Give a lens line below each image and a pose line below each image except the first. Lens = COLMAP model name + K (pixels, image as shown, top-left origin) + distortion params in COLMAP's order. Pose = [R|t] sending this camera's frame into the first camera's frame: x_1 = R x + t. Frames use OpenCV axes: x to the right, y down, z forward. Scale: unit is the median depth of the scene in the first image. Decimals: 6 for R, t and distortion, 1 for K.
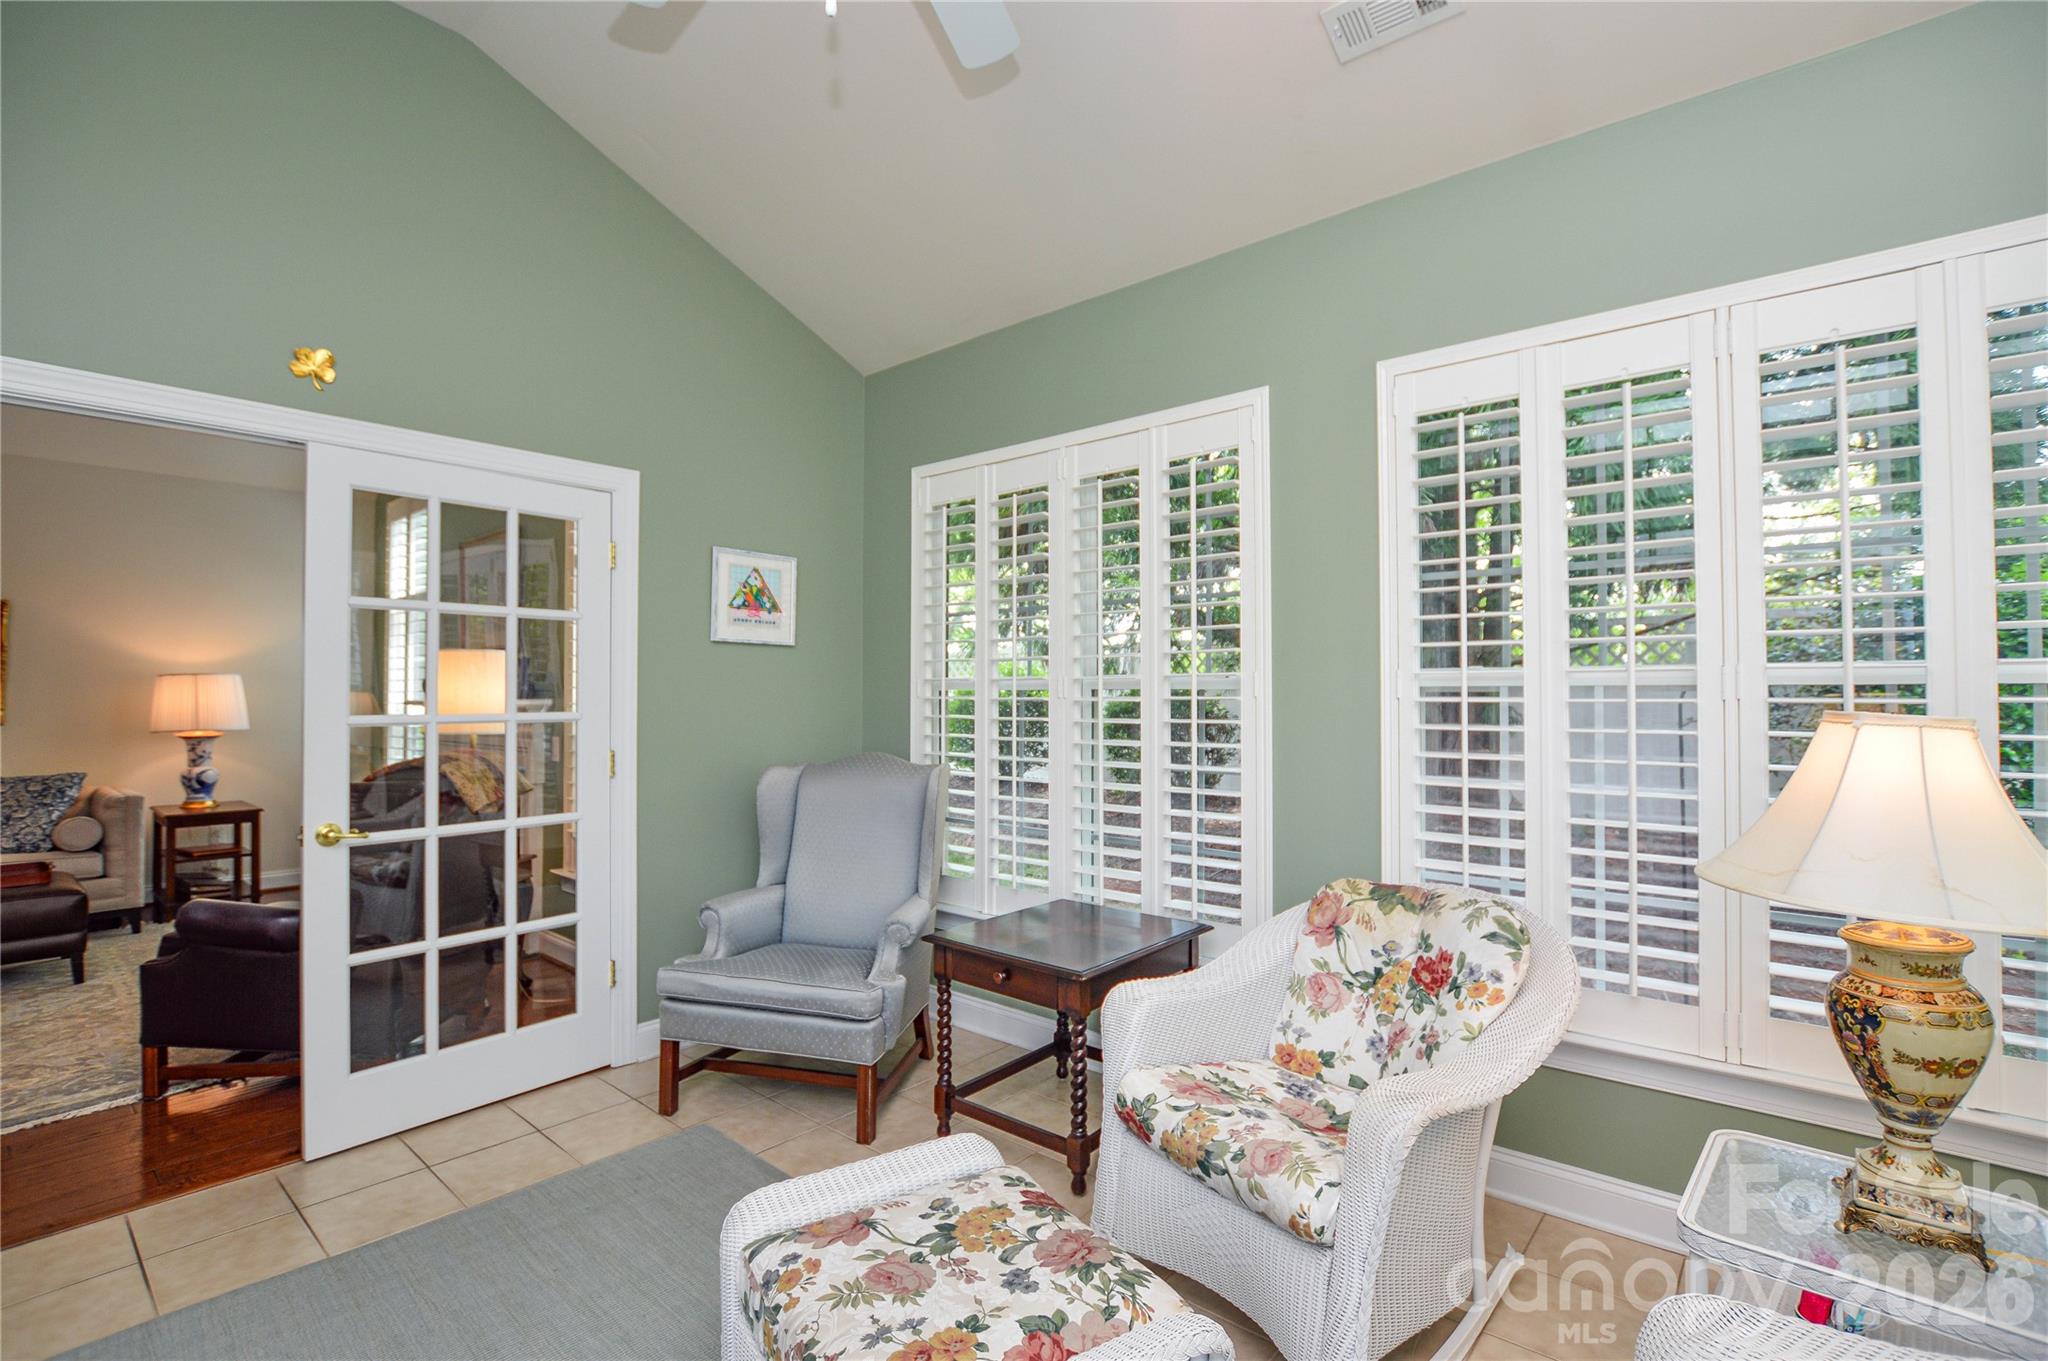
lens RADIAL K [[918.9, 0, 1019.3], [0, 918.9, 682.2], [0, 0, 1]] dist [-0.033236, 0.000049]
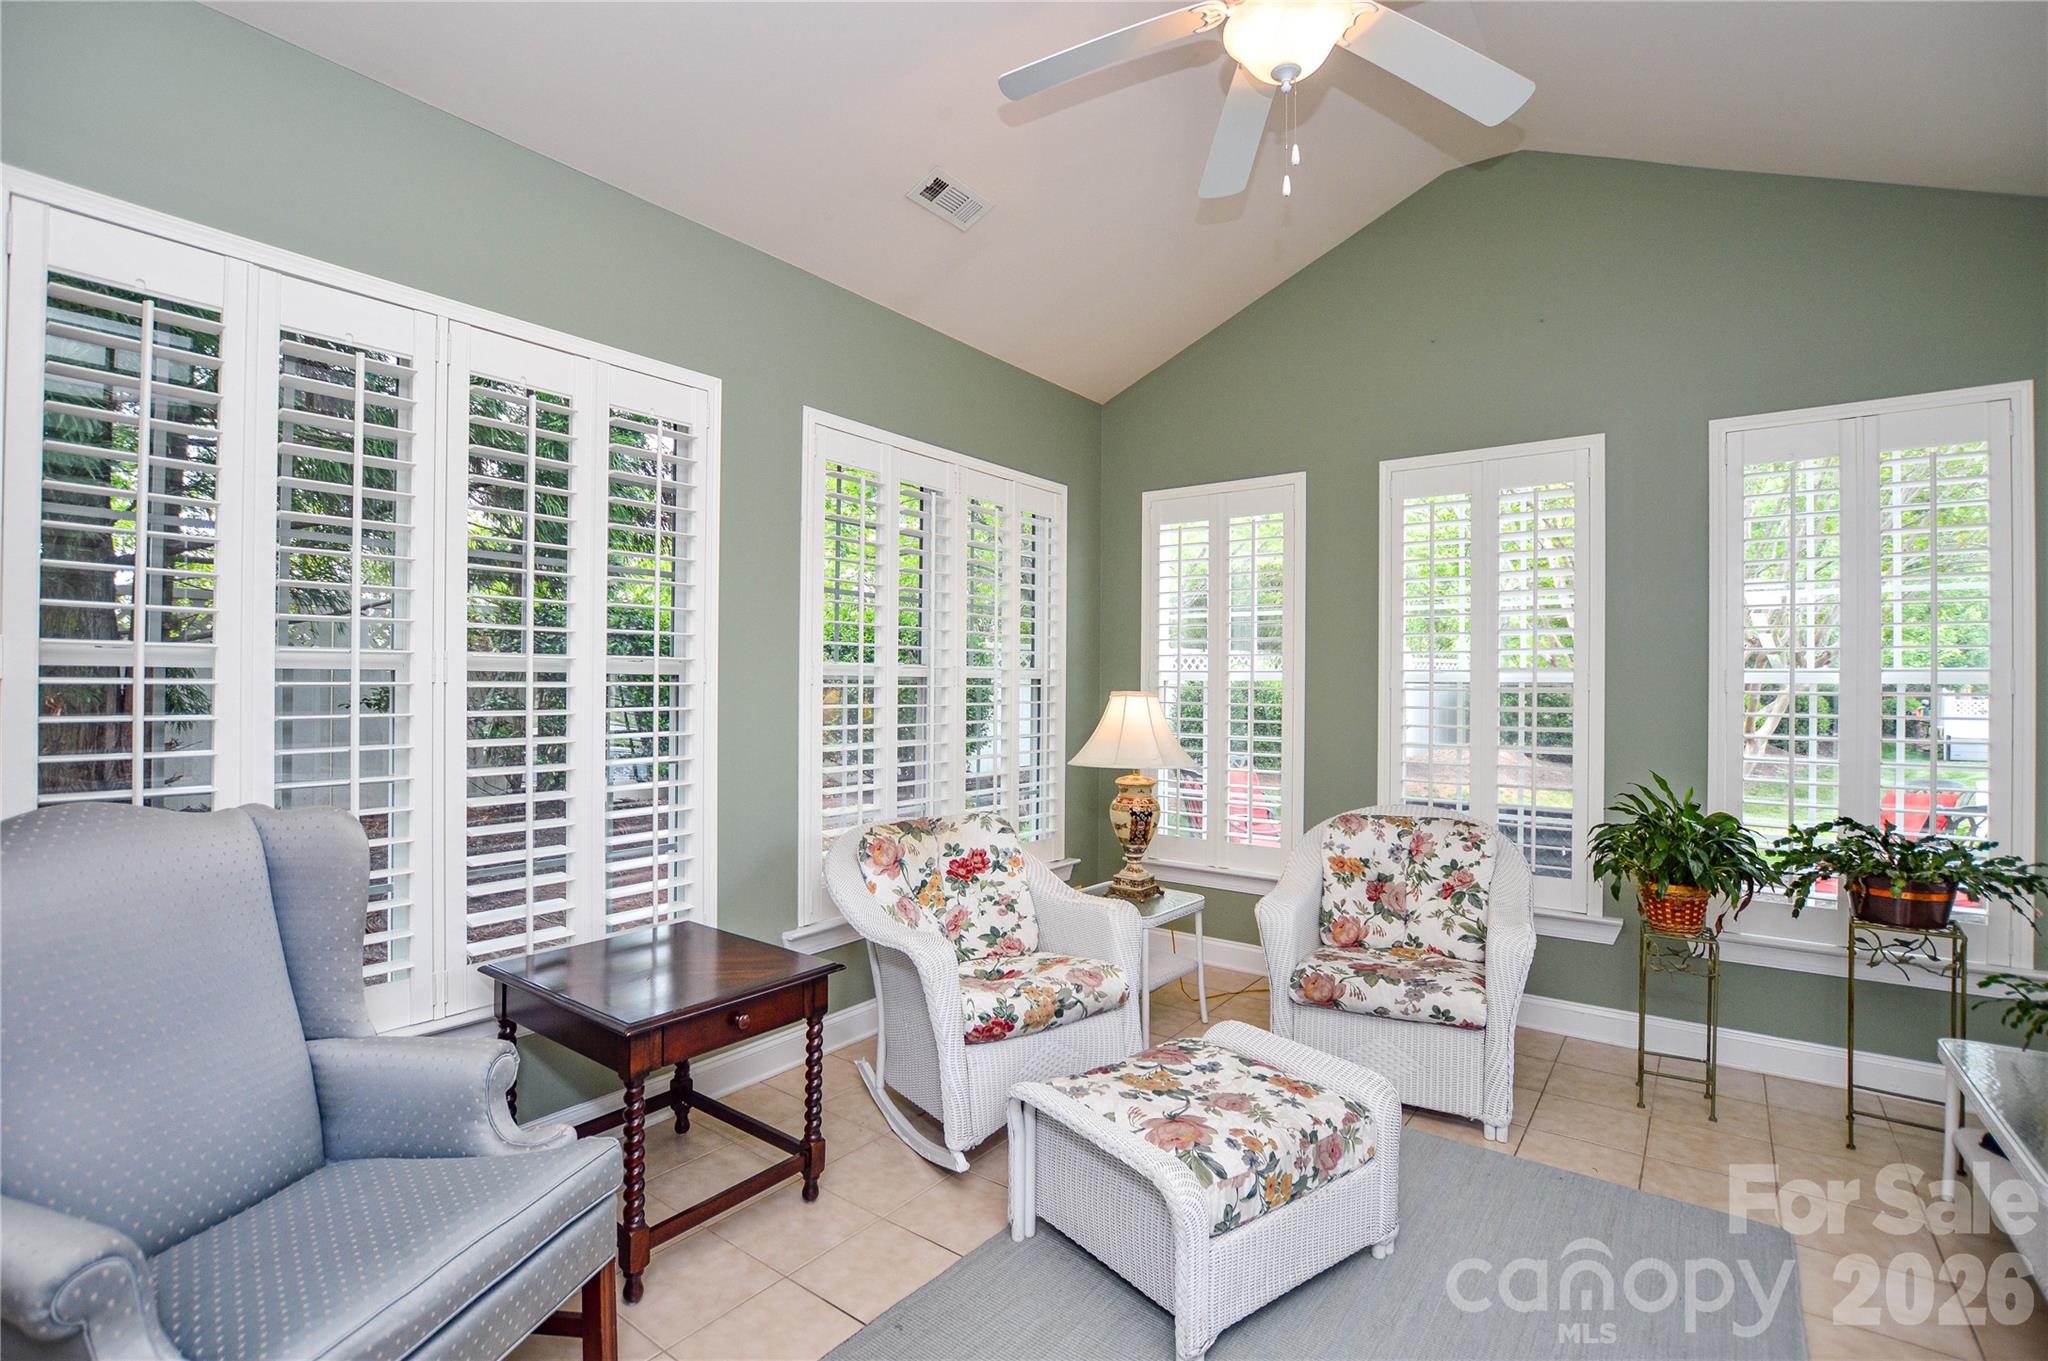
lens RADIAL K [[918.9, 0, 1019.3], [0, 918.9, 682.2], [0, 0, 1]] dist [-0.033236, 0.000049]
pose [[-0.051033, -0.001922, 0.998695, -1.327830], [-0.025935, 0.999663, 0.000599, 0.009701], [-0.998360, -0.025871, -0.051066, 1.227530]]
